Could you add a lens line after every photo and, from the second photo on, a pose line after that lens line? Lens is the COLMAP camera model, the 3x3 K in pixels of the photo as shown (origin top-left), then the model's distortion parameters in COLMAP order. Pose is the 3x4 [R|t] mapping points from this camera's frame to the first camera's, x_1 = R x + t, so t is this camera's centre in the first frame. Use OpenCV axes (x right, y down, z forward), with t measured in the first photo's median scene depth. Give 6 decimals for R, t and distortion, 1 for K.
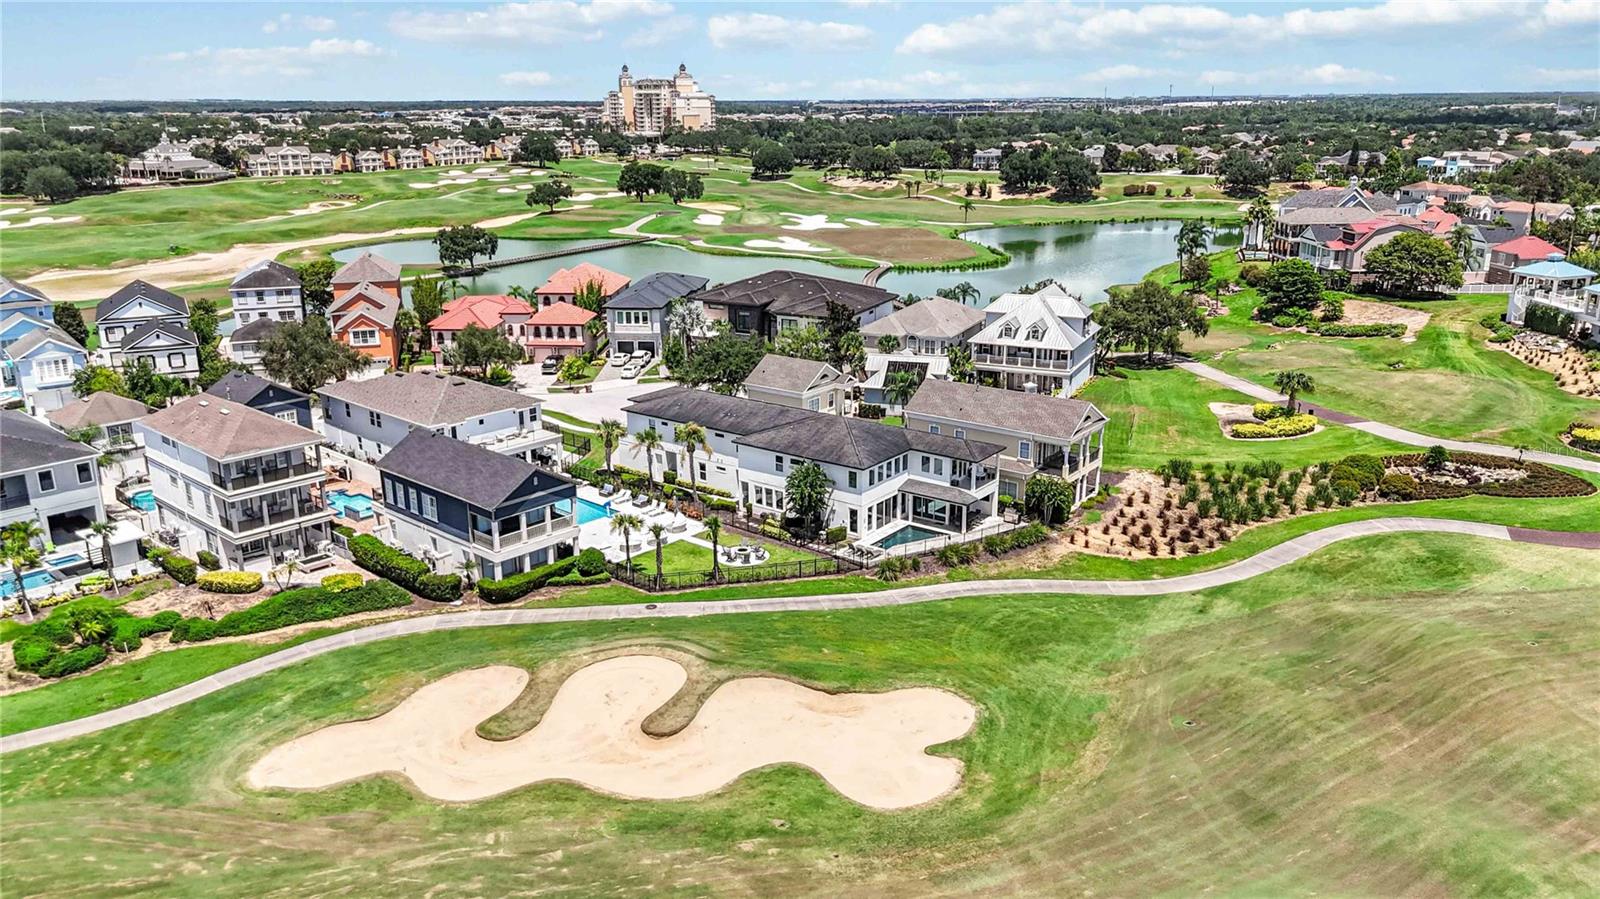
lens RADIAL K [[1178.2, 0, 800.0], [0, 1178.2, 449.5], [0, 0, 1]] dist [0.102302, -0.149425]
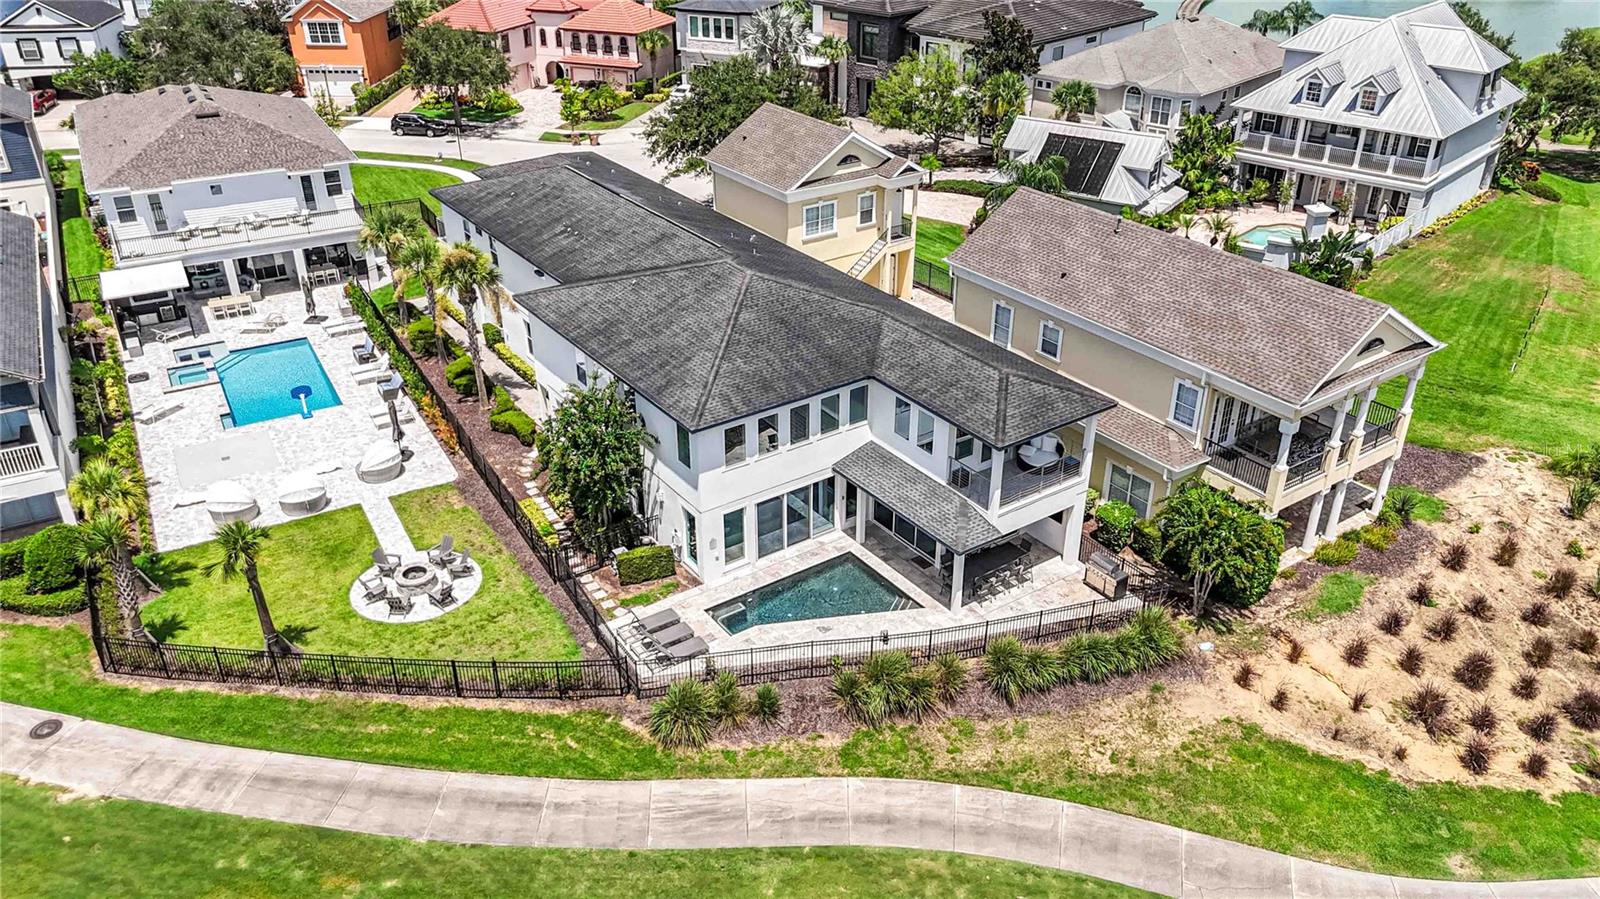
lens RADIAL K [[1181.1, 0, 800.0], [0, 1181.1, 449.5], [0, 0, 1]] dist [0.044789, -0.033670]
pose [[0.950710, 0.154148, -0.269050, 0.133159], [-0.093533, 0.969826, 0.225141, -0.046893], [0.295637, -0.188879, 0.936442, 0.442543]]
